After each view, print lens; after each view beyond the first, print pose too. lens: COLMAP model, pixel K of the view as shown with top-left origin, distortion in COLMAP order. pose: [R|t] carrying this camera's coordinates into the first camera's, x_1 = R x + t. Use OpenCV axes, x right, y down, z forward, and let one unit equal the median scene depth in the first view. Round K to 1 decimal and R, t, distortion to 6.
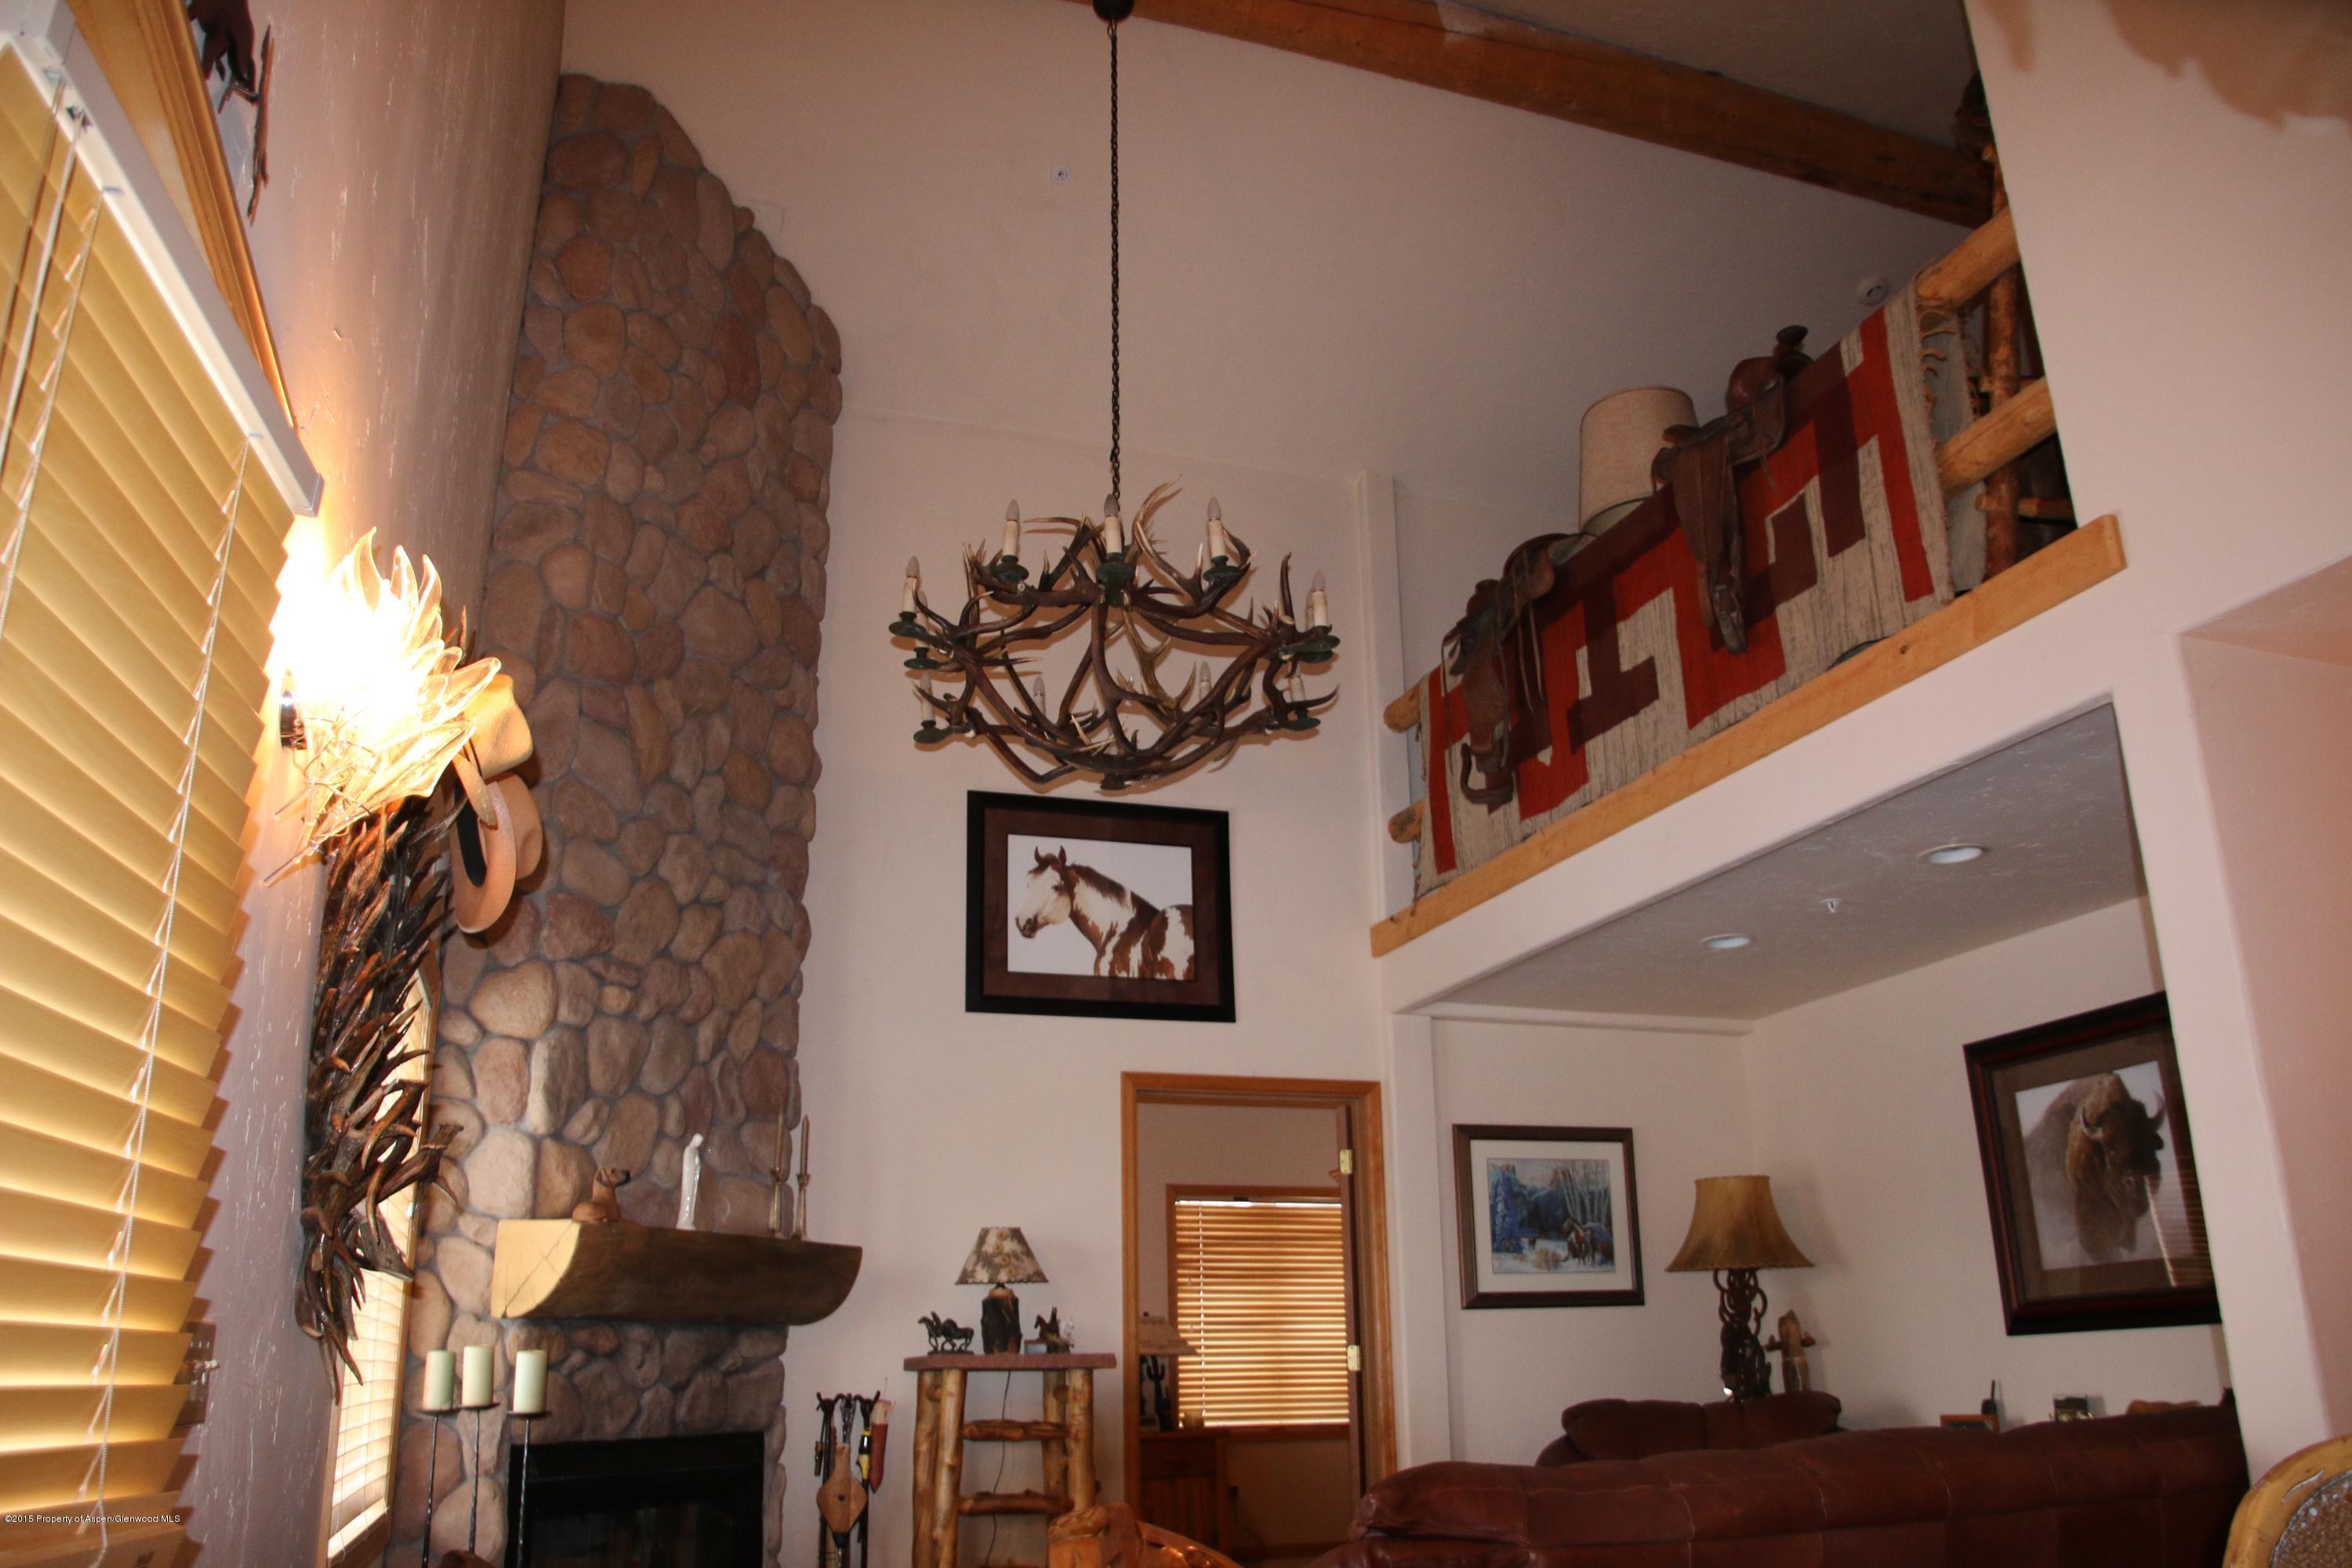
lens RADIAL K [[1754.9, 0, 1135.8], [0, 1754.9, 804.7], [0, 0, 1]] dist [-0.133414, 0.085981]
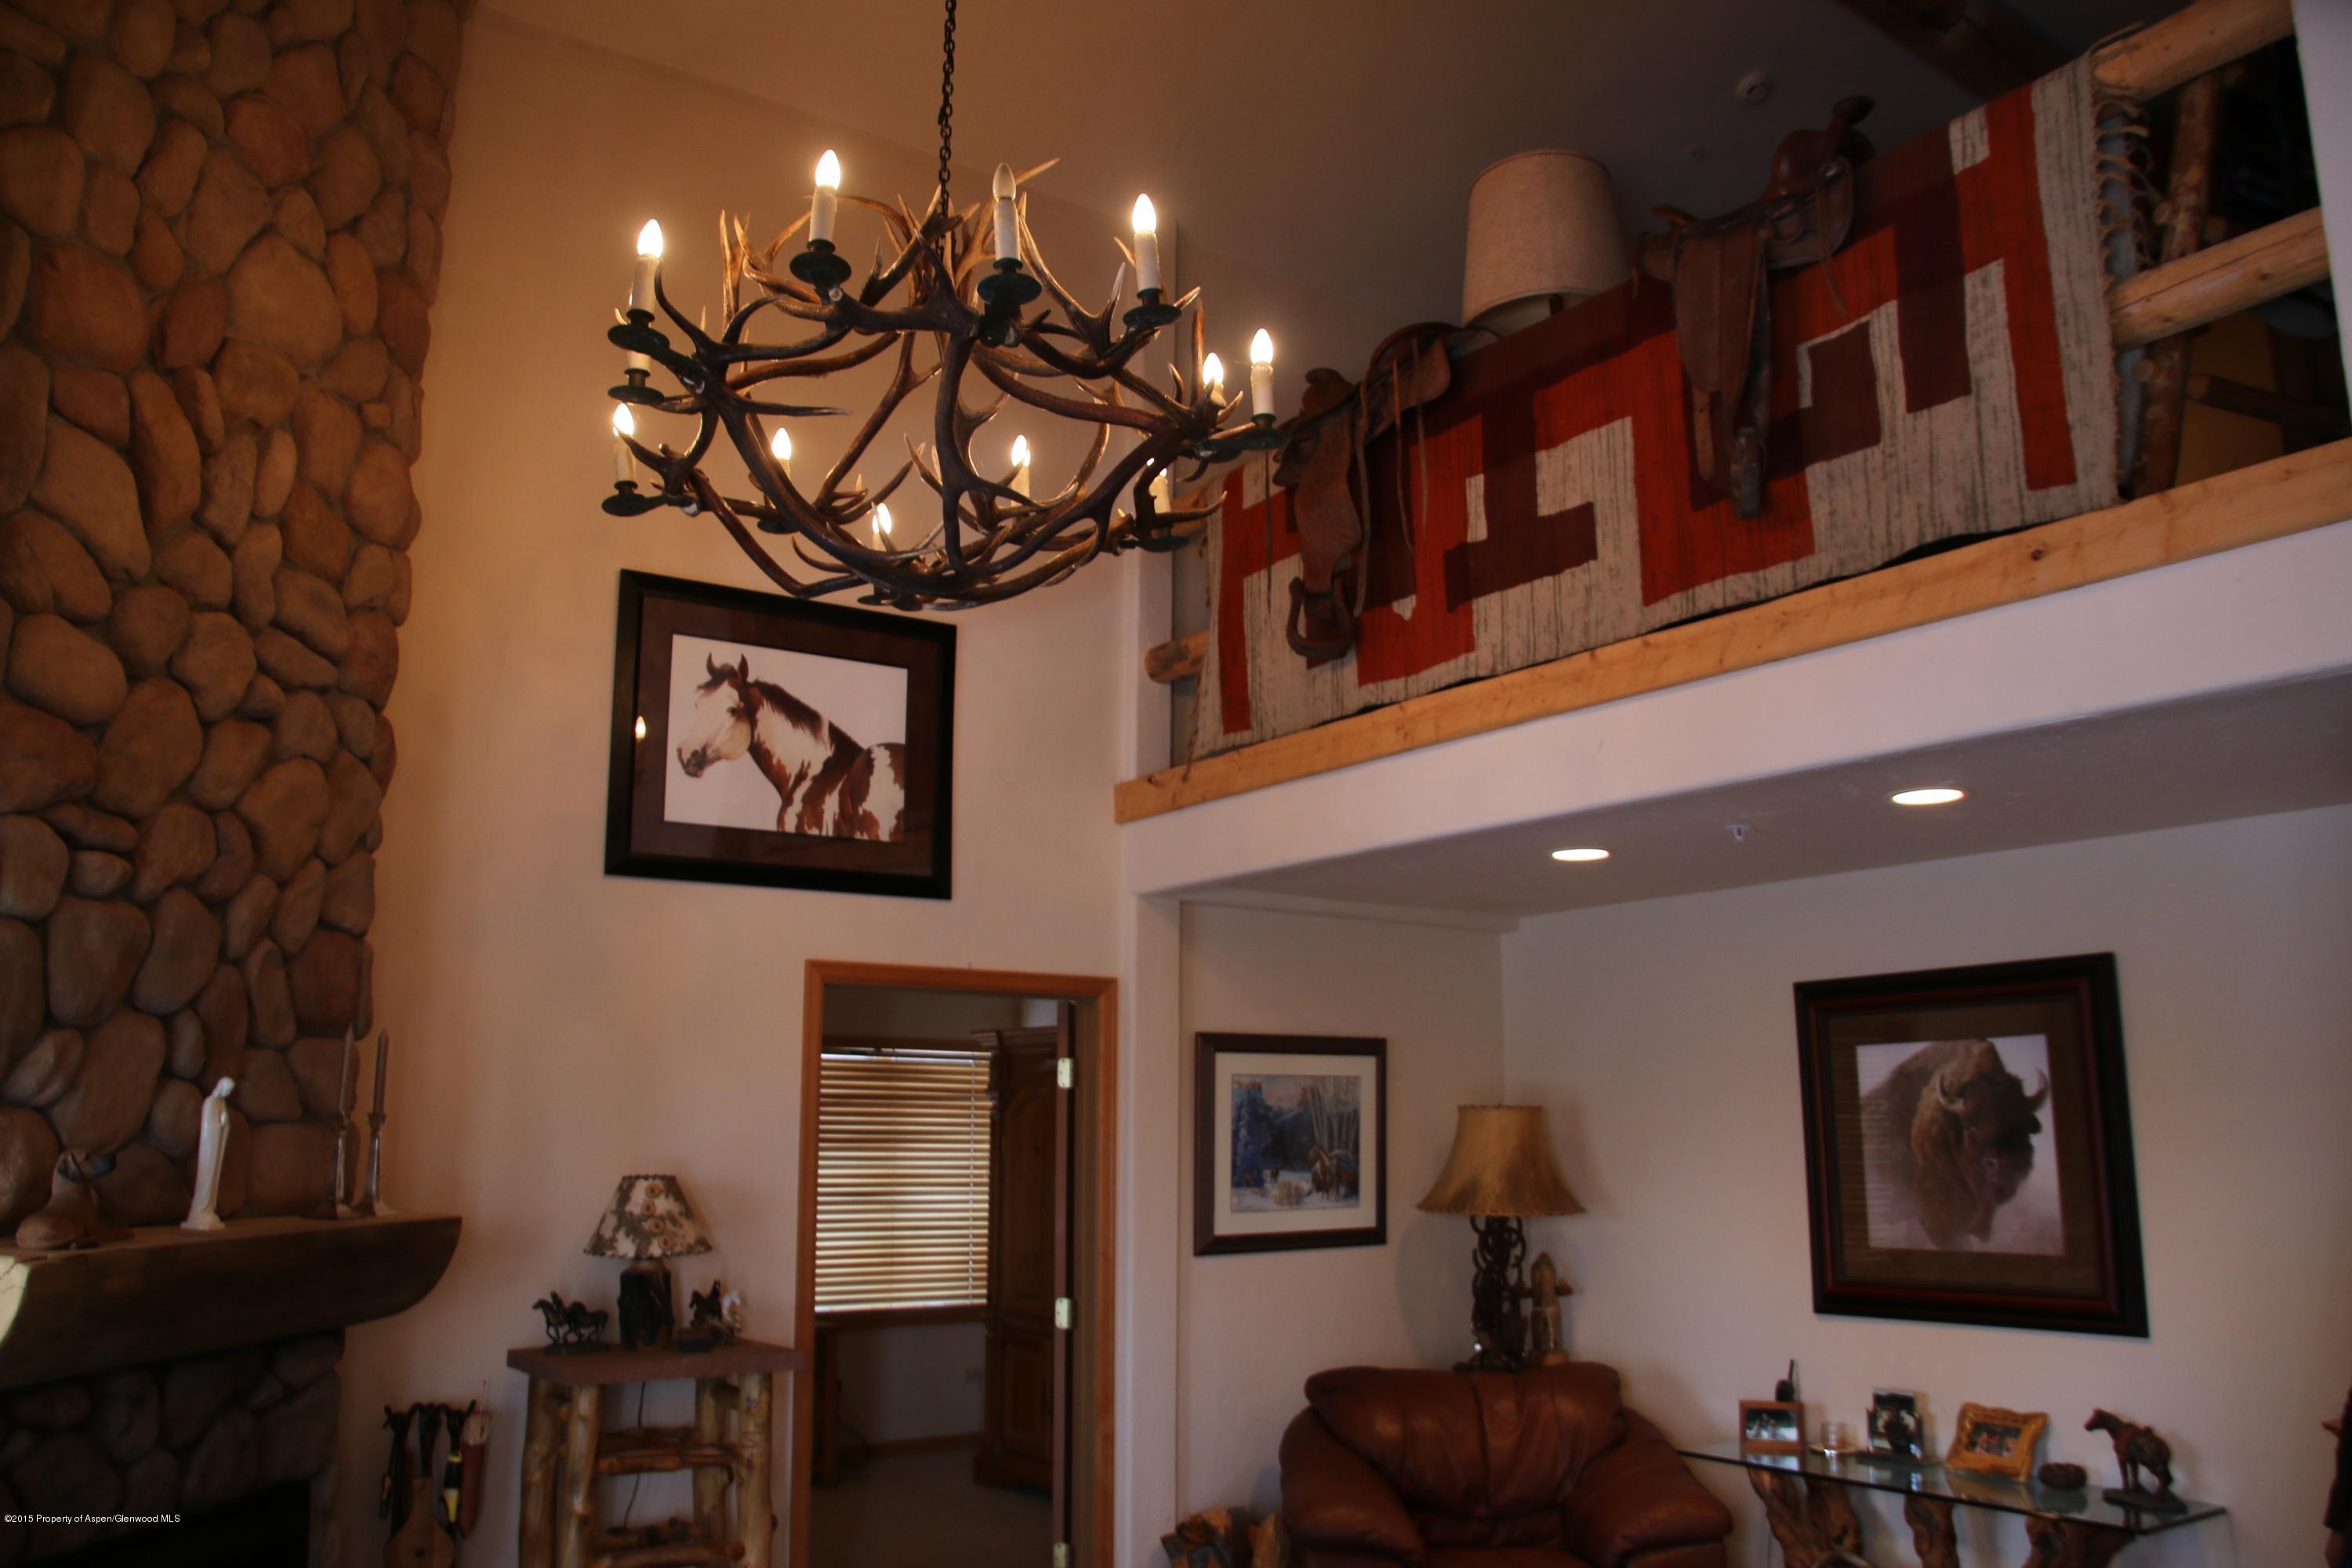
lens RADIAL K [[1754.9, 0, 1135.8], [0, 1754.9, 804.7], [0, 0, 1]] dist [-0.133414, 0.085981]
pose [[0.959538, 0.065790, 0.273786, -0.093328], [-0.101958, 0.987520, 0.120034, -0.022727], [-0.262472, -0.143092, 0.954271, 0.274716]]
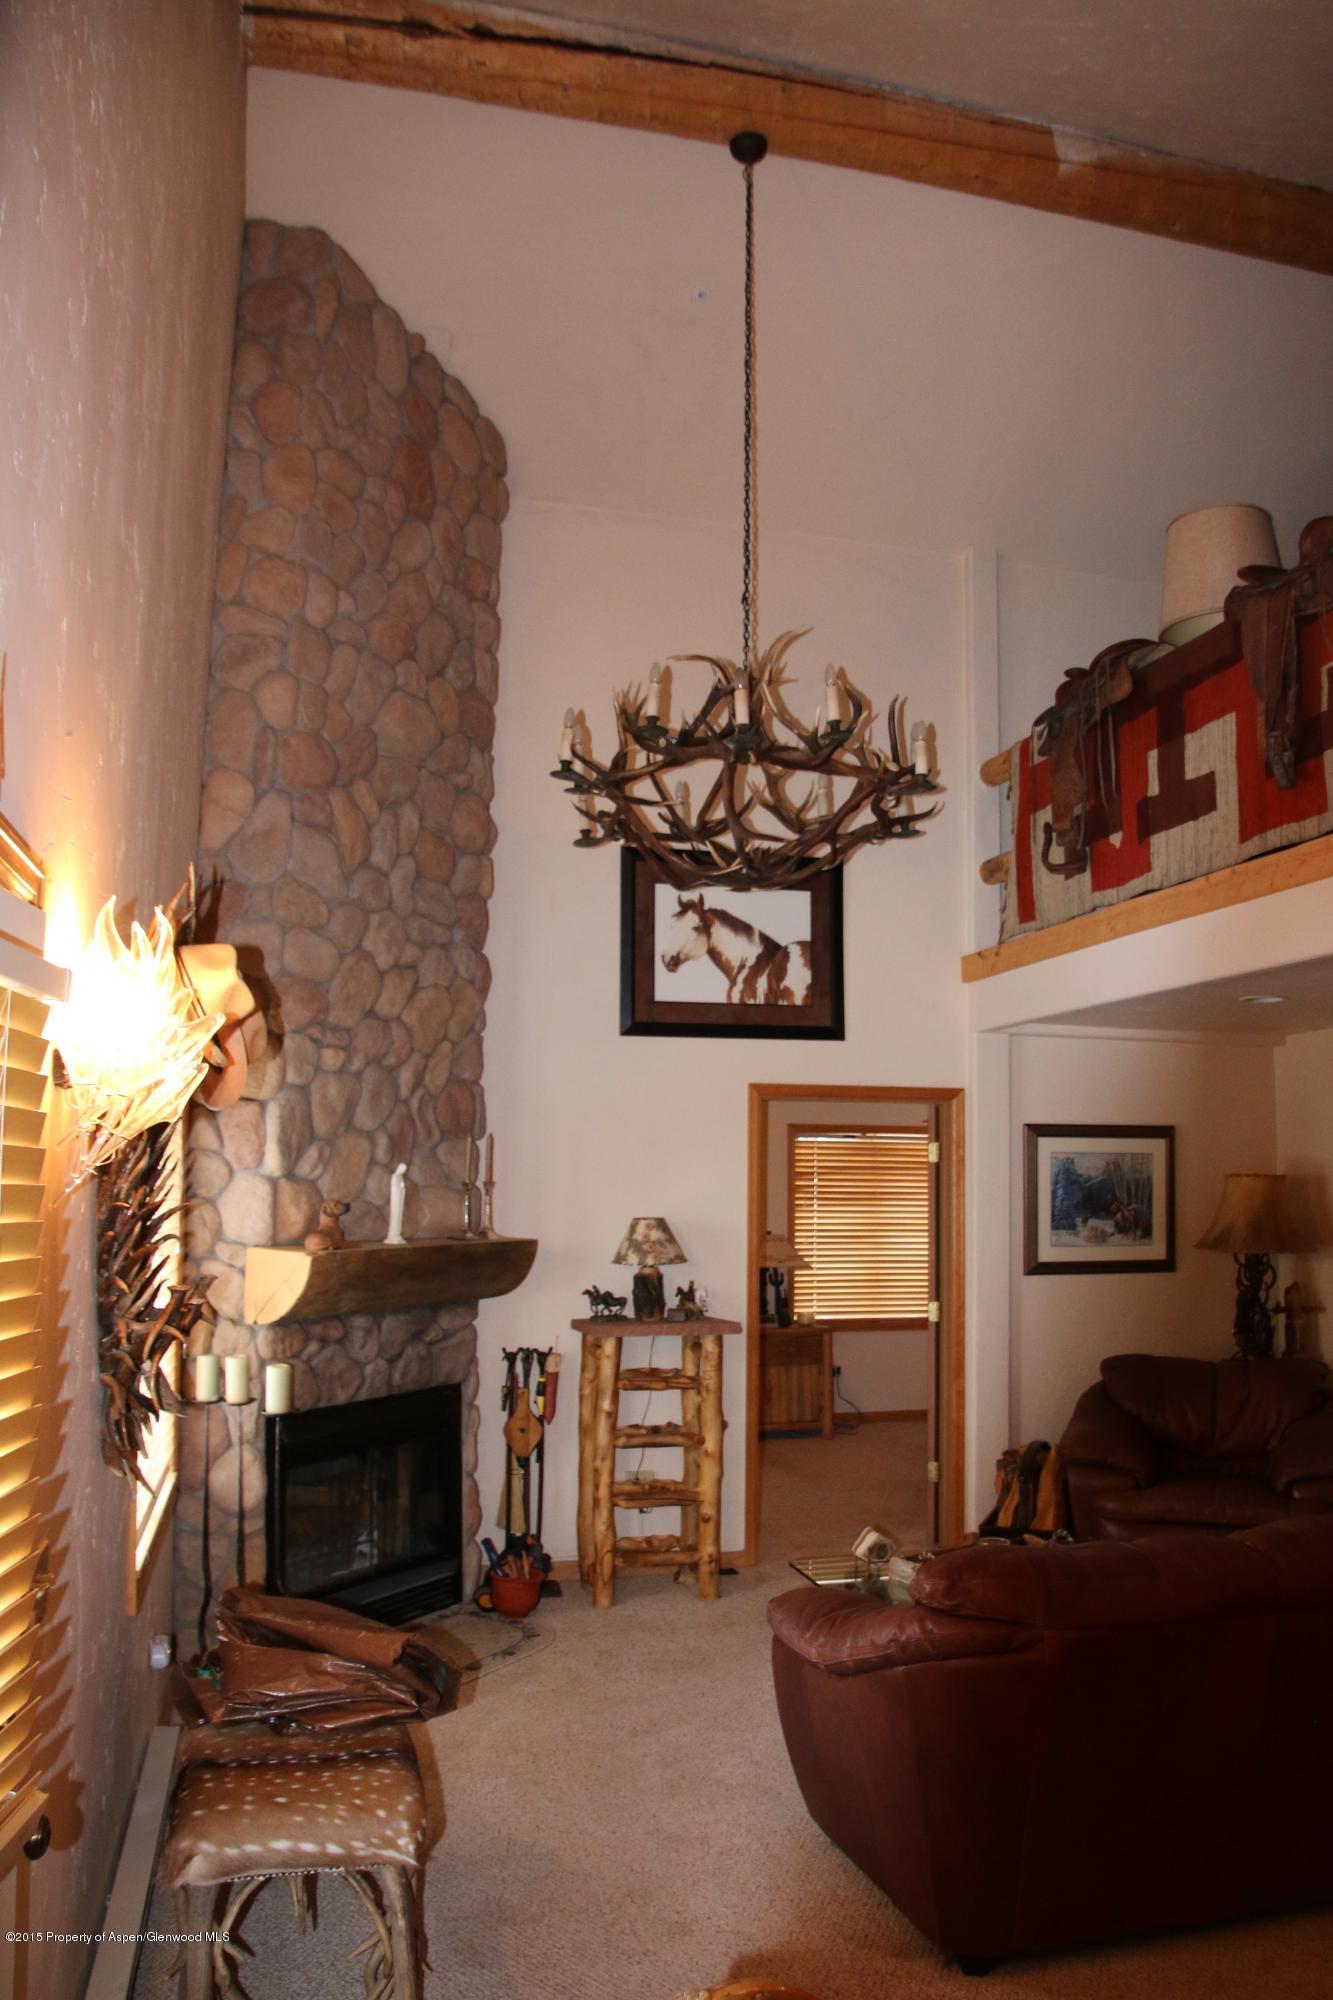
lens RADIAL K [[1492.3, 0, 683.1], [0, 1492.3, 1026.8], [0, 0, 1]] dist [-0.133414, 0.085981]
pose [[0.998242, 0.014630, -0.057440, 0.005726], [-0.002246, 0.977701, 0.209991, -0.114163], [0.059232, -0.209493, 0.976014, 0.000129]]
